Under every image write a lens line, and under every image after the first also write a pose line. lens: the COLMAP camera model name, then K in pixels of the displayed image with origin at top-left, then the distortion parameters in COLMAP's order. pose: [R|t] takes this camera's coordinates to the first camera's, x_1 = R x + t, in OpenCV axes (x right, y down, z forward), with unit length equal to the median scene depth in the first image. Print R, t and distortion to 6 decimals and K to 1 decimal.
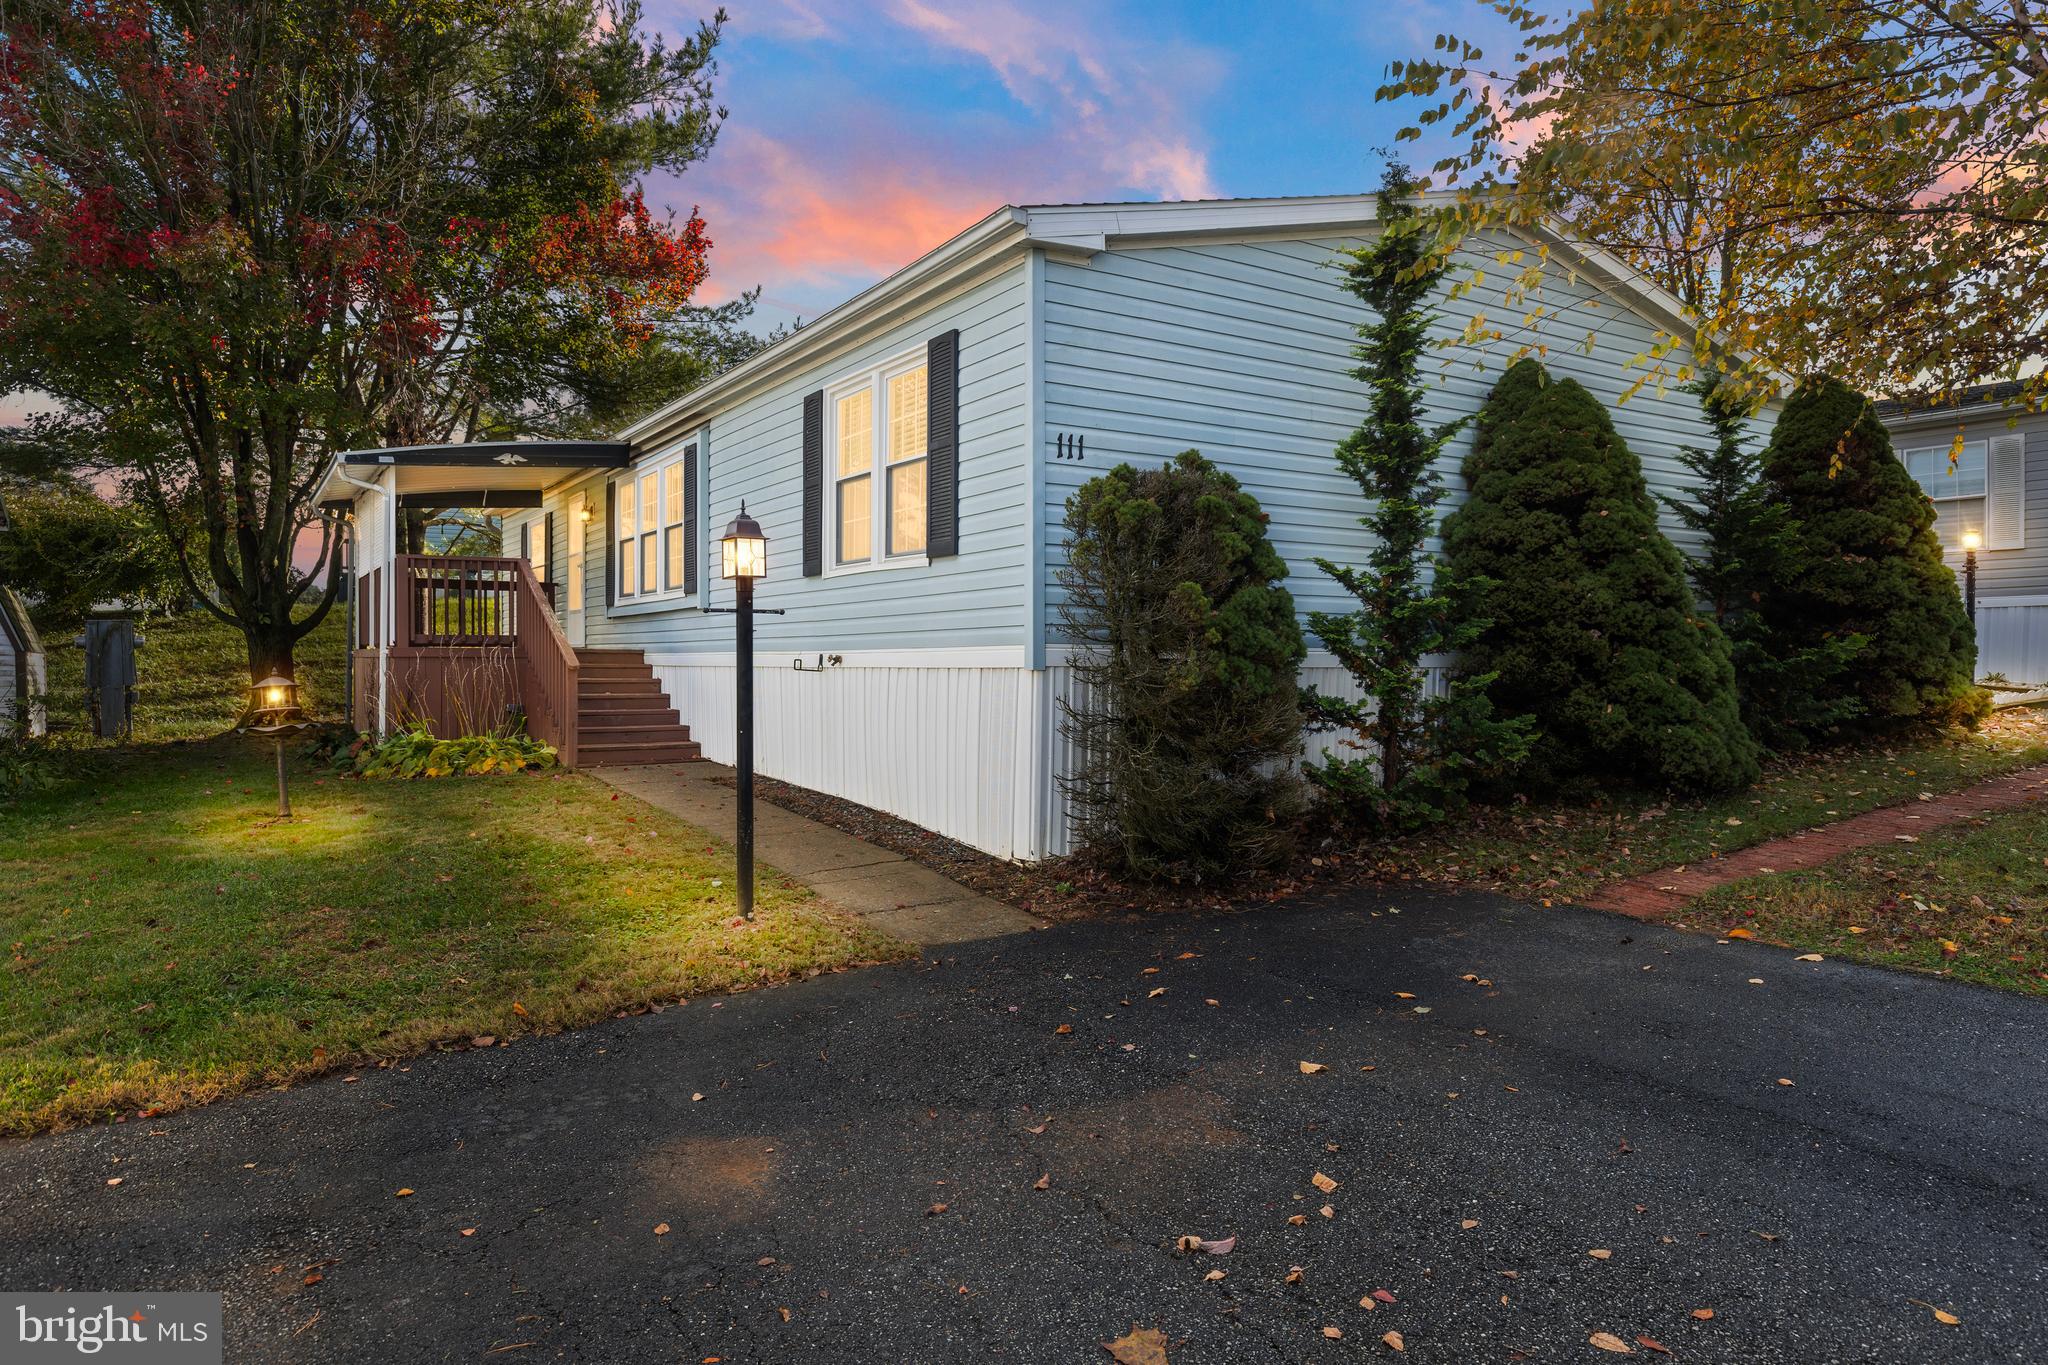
lens RADIAL K [[1293.7, 0, 1027.2], [0, 1293.7, 674.9], [0, 0, 1]] dist [0.003440, -0.000420]
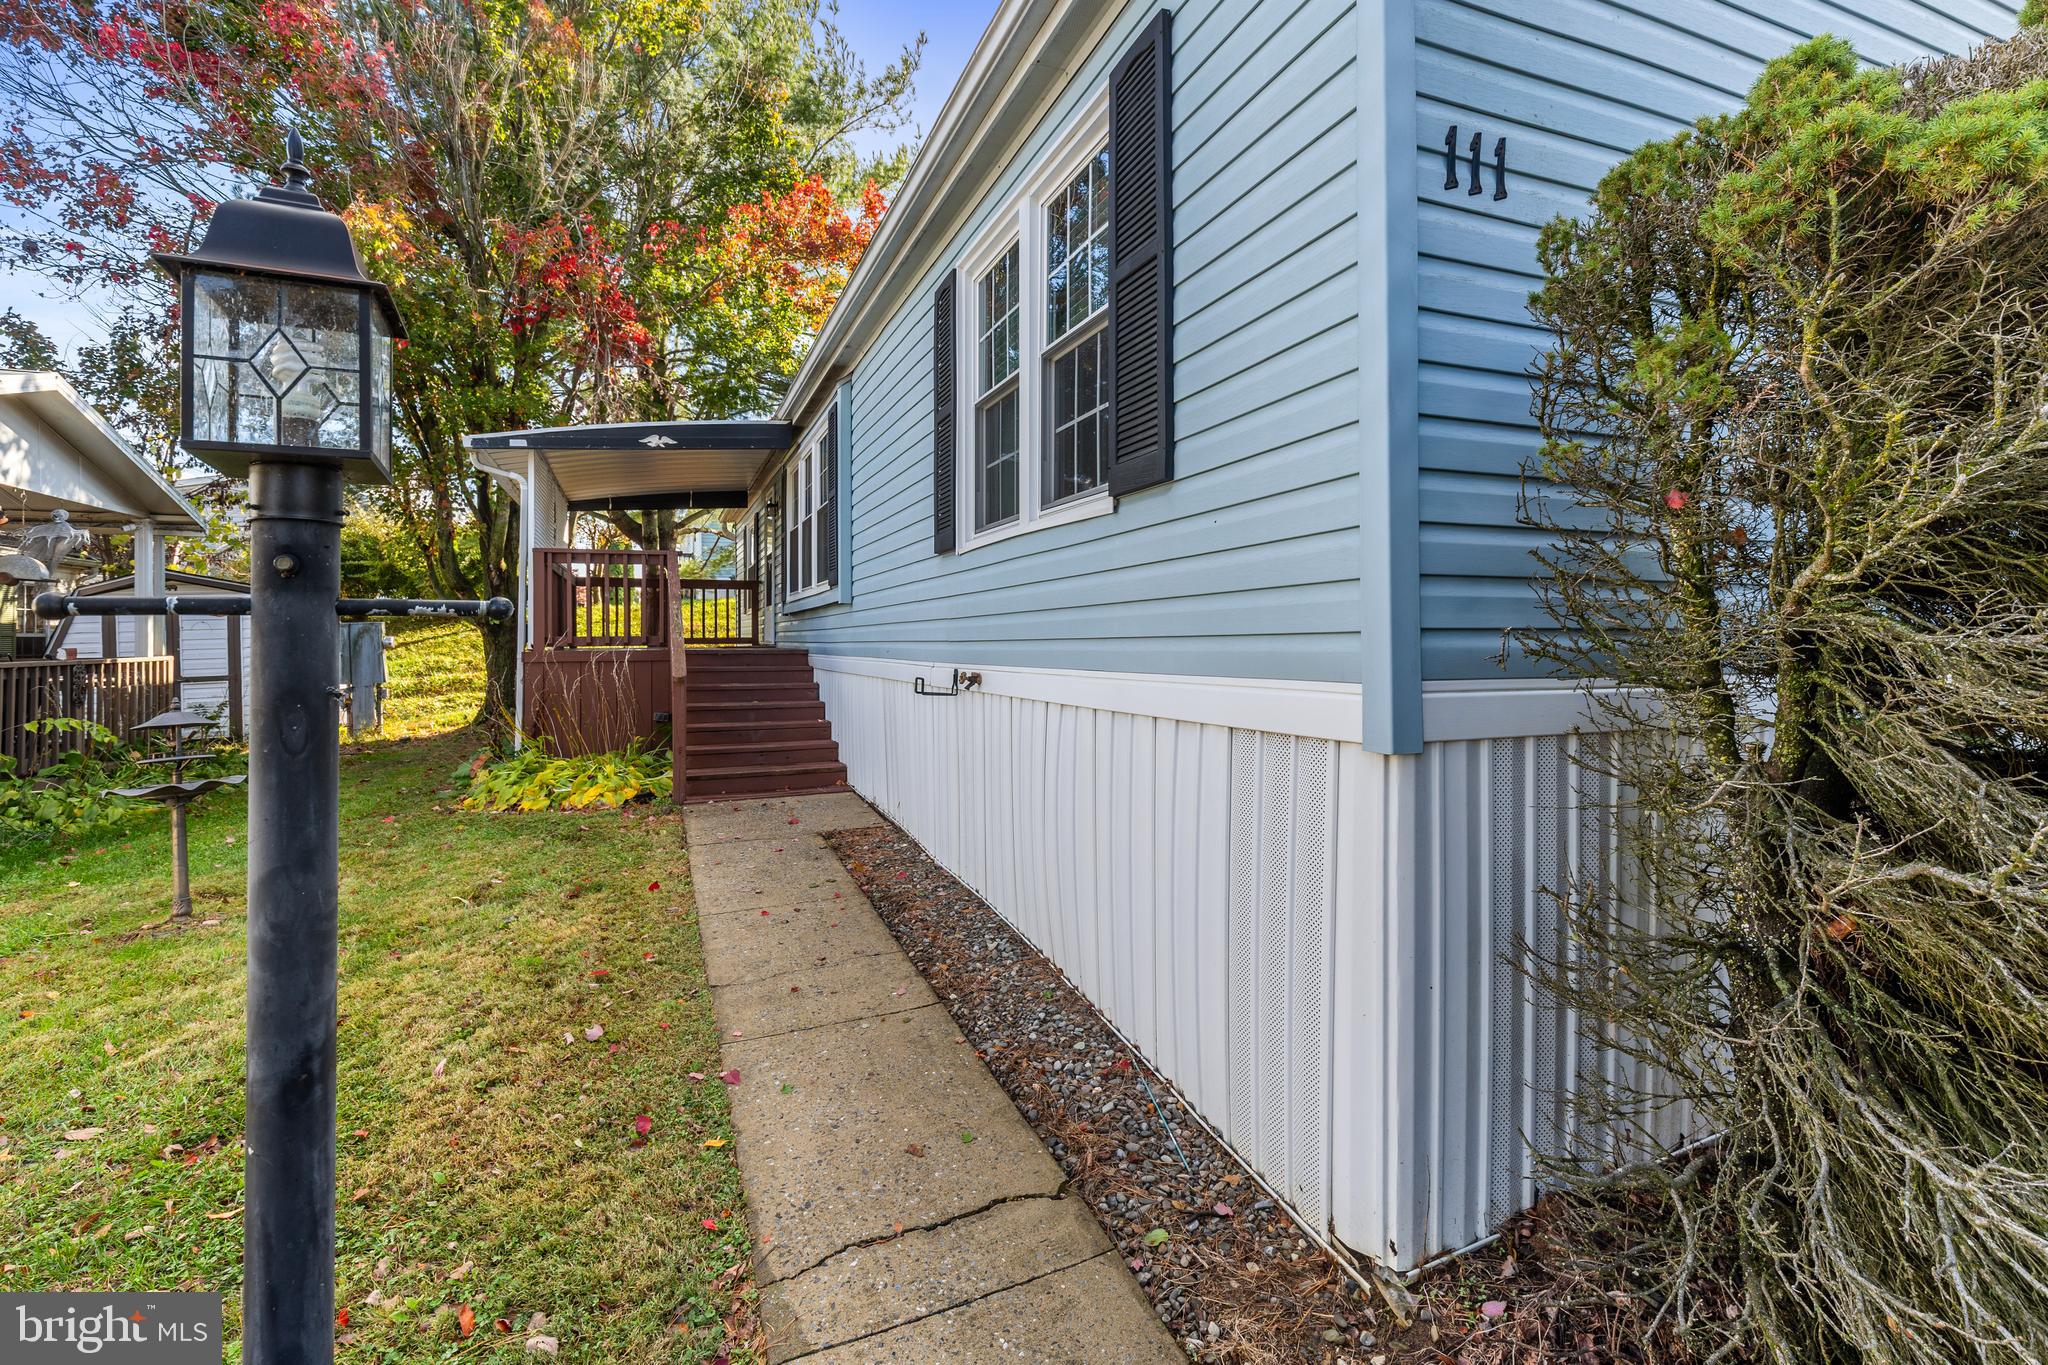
lens RADIAL K [[952.2, 0, 1062.6], [0, 952.2, 646.0], [0, 0, 1]] dist [-0.018547, 0.002039]
pose [[0.990032, -0.008150, -0.140606, -0.043582], [0.007473, 0.999958, -0.005337, -0.029675], [0.140643, 0.004233, 0.990051, 0.623849]]
